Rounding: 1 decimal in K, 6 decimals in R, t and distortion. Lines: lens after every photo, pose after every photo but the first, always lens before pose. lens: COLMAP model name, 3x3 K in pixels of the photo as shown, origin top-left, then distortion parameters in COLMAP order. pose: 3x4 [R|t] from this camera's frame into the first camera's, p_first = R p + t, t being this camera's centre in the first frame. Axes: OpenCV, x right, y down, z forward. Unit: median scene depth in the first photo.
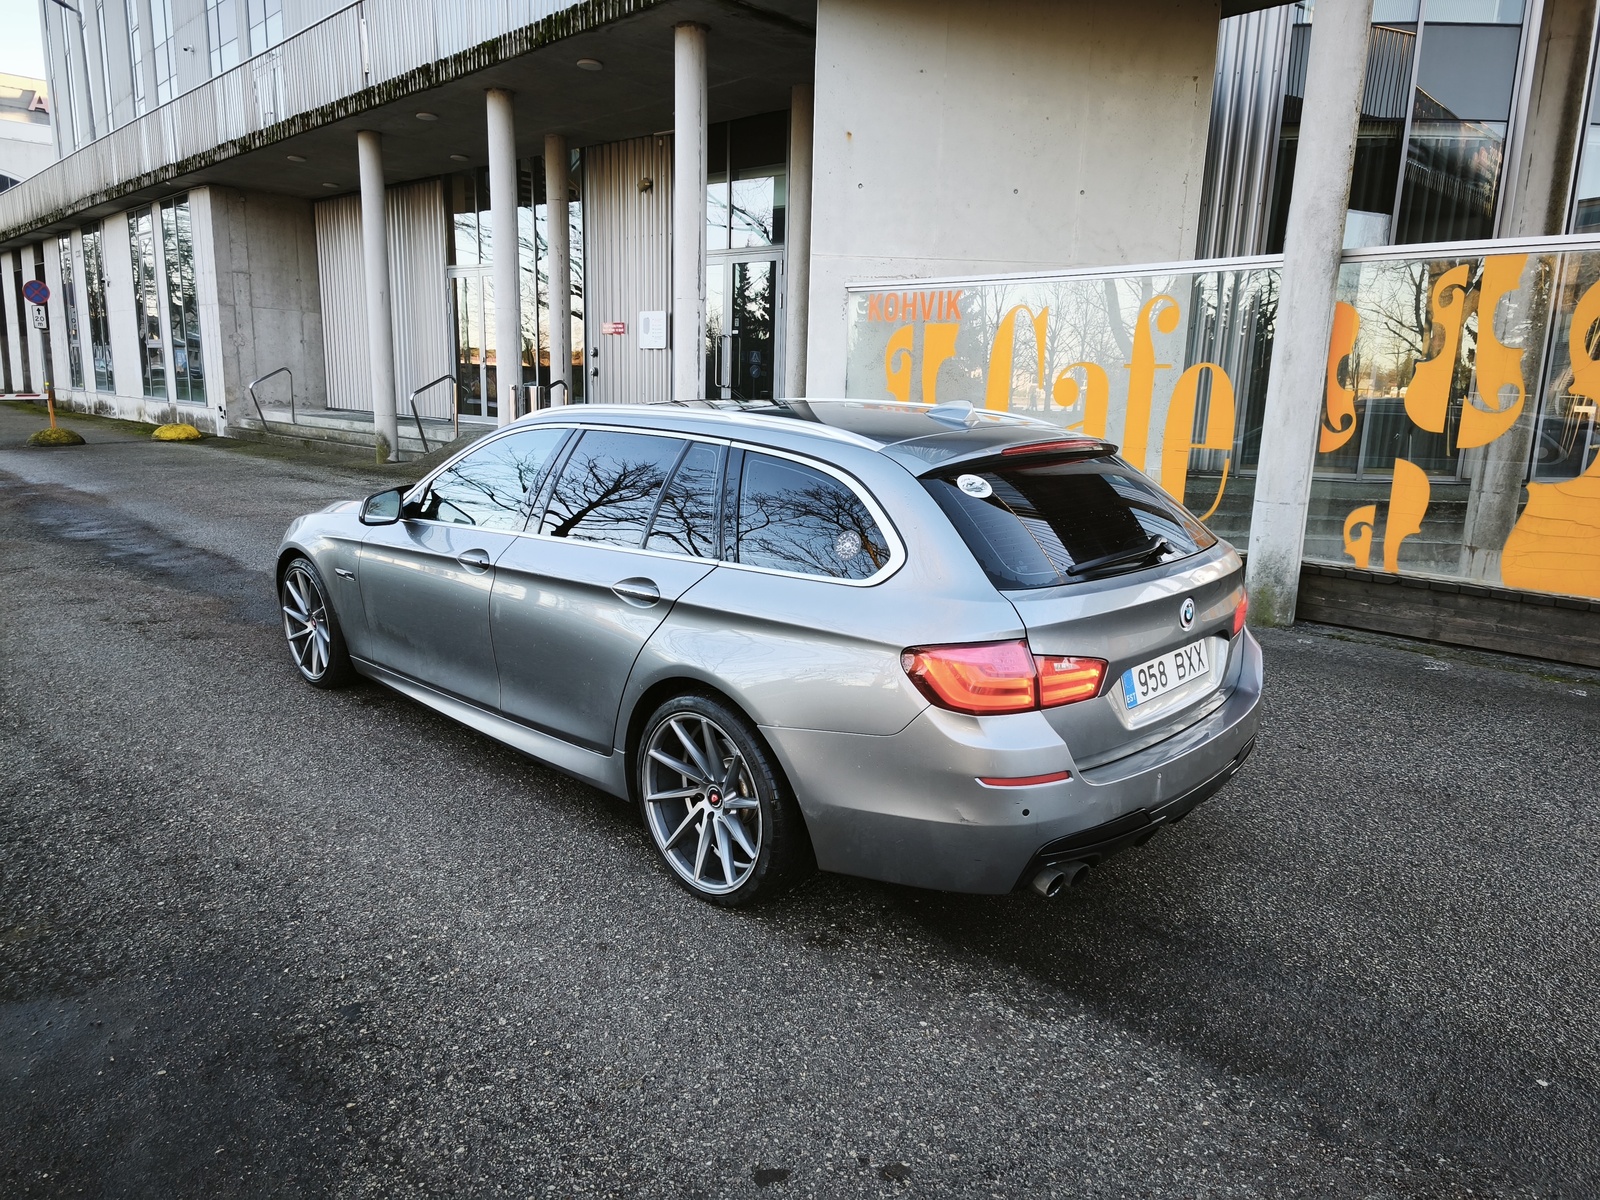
lens RADIAL K [[1038.8, 0, 798.3], [0, 1038.8, 581.6], [0, 0, 1]] dist [0.098370, -0.081747]
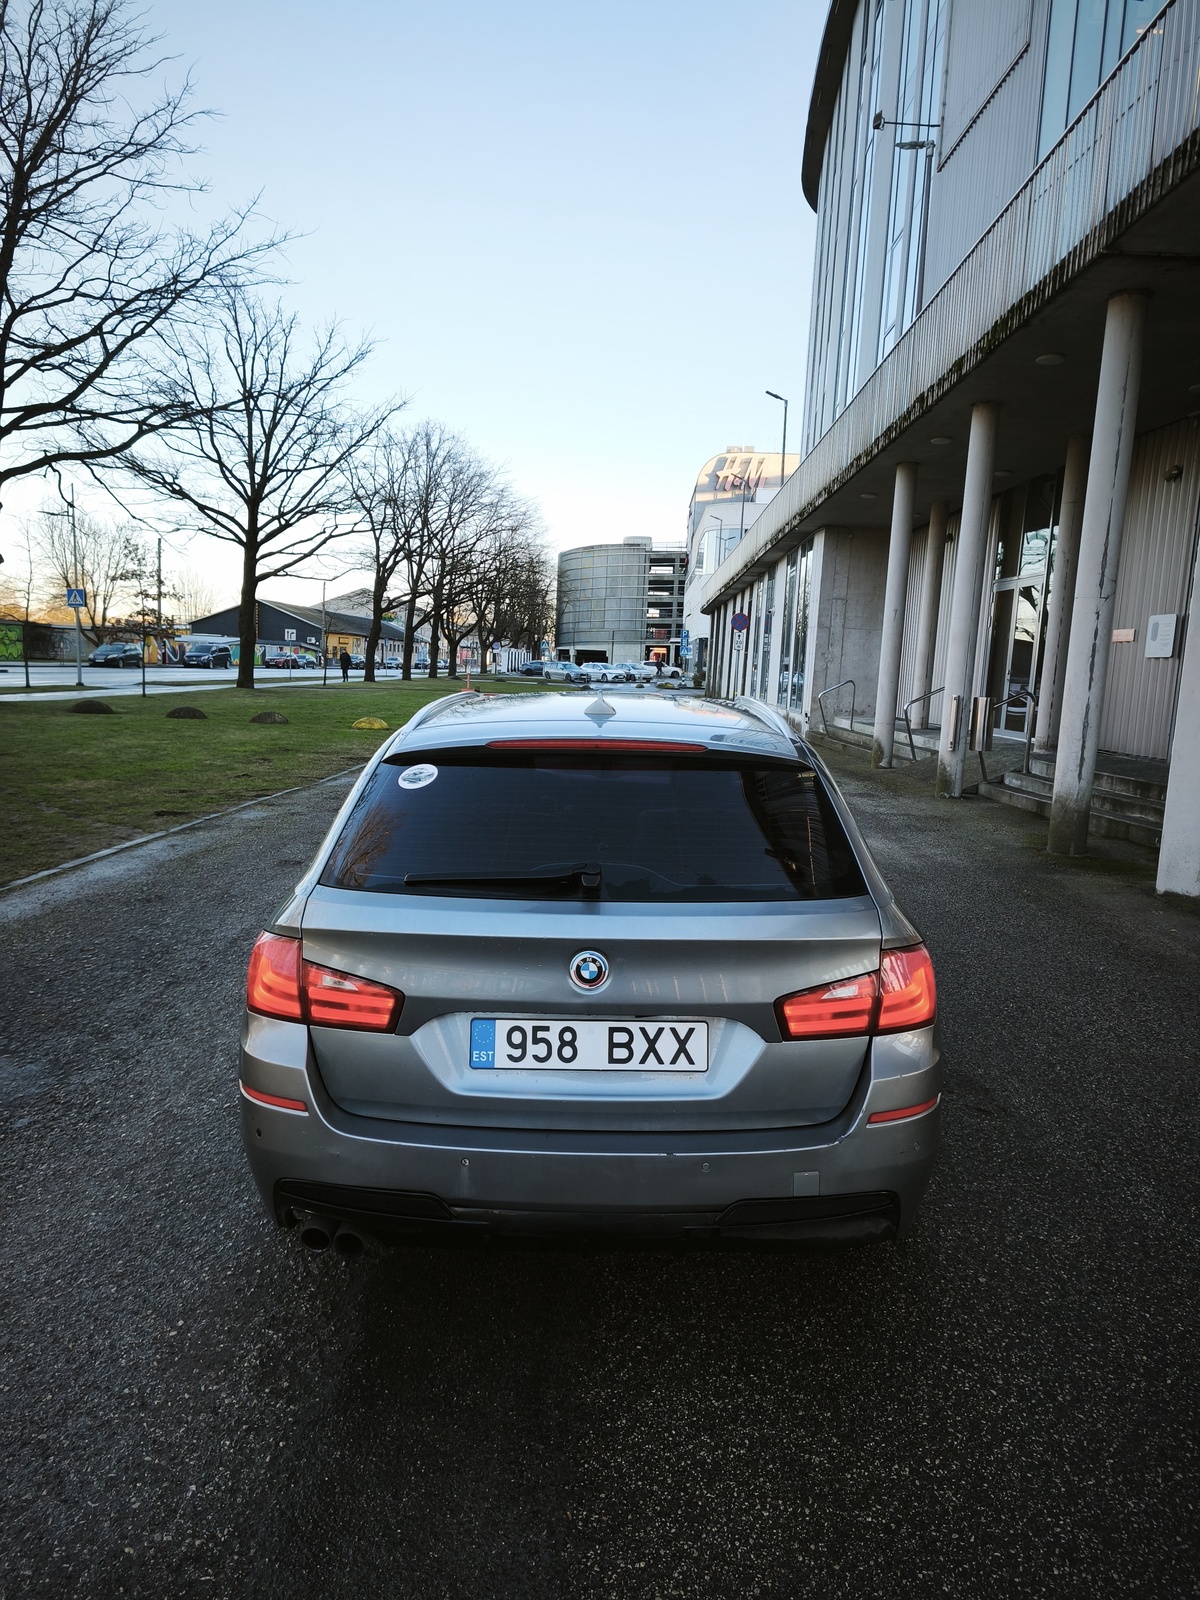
lens RADIAL K [[1038.8, 0, 610.4], [0, 1038.8, 792.6], [0, 0, 1]] dist [0.098370, -0.081747]
pose [[0.692535, 0.091632, -0.715541, 0.744947], [-0.161659, 0.986386, -0.030144, -0.062255], [0.703037, 0.136550, 0.697920, 0.388761]]
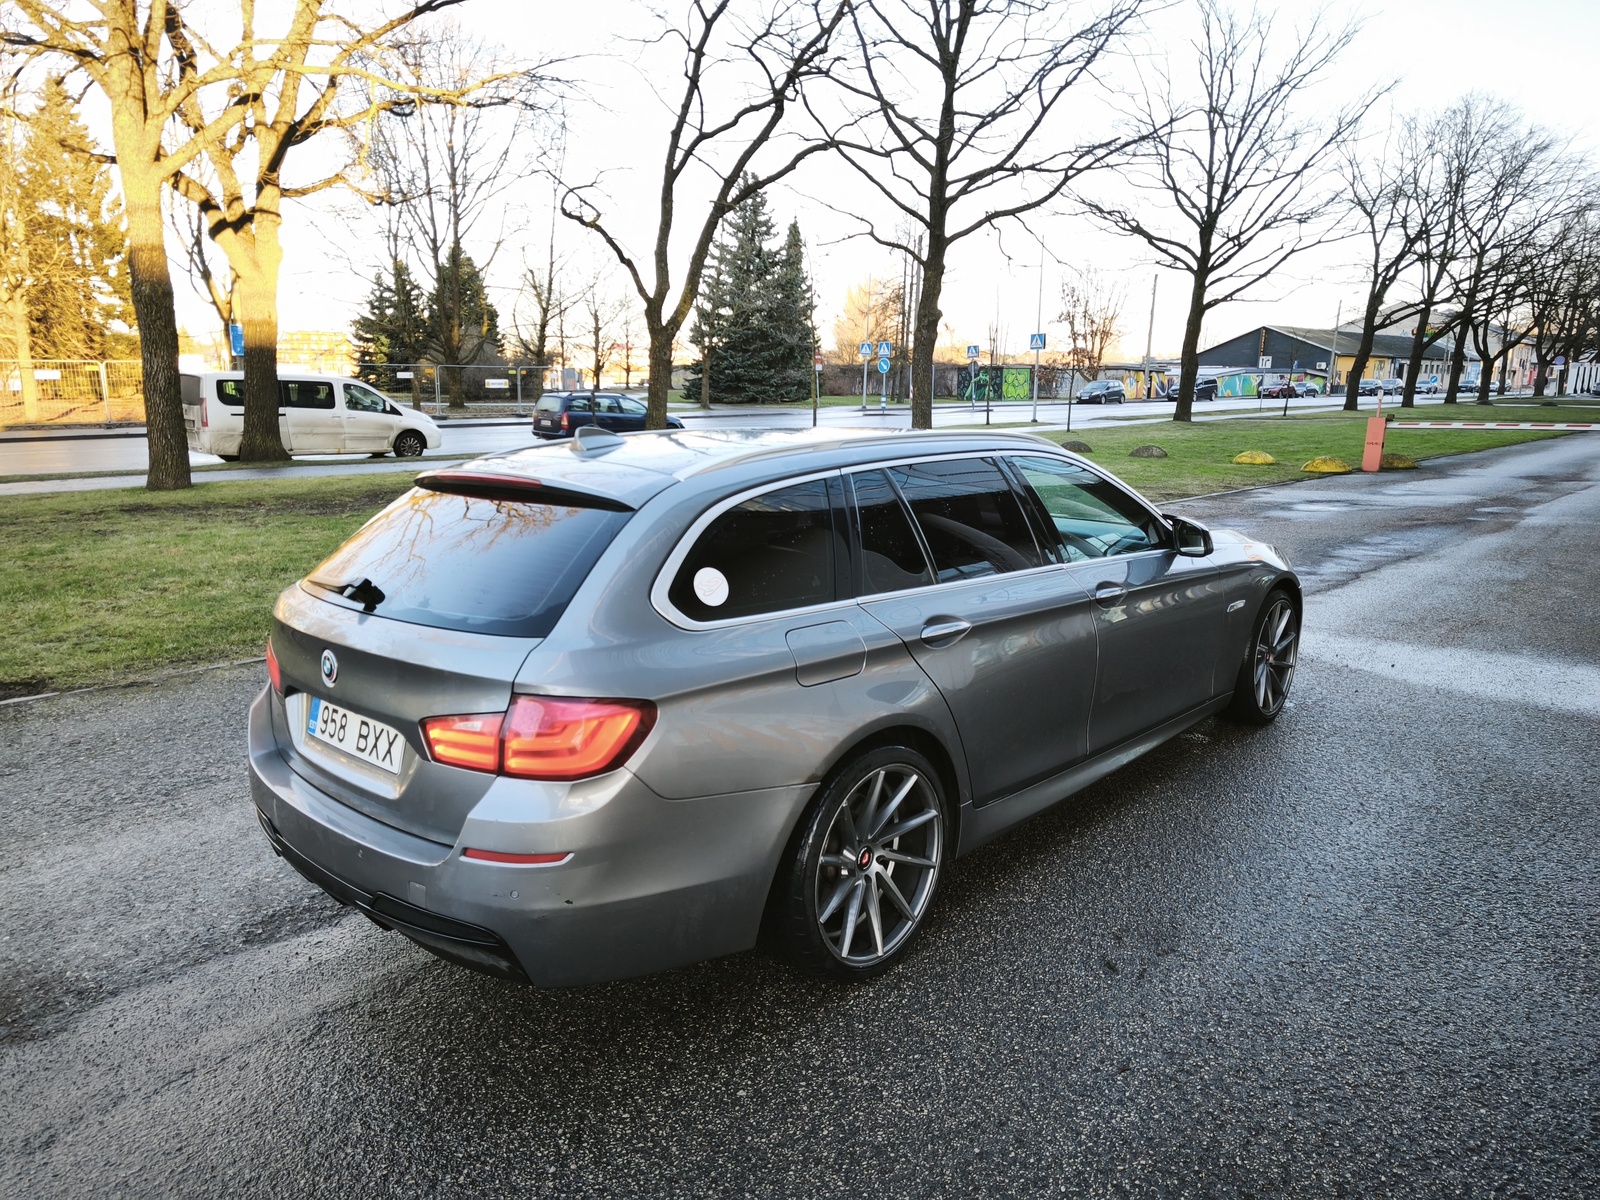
lens RADIAL K [[1038.8, 0, 798.3], [0, 1038.8, 581.6], [0, 0, 1]] dist [0.098370, -0.081747]
pose [[0.026489, 0.166414, -0.985700, 1.025267], [-0.194952, 0.967973, 0.158182, -0.211368], [0.980455, 0.187975, 0.058083, 1.088638]]
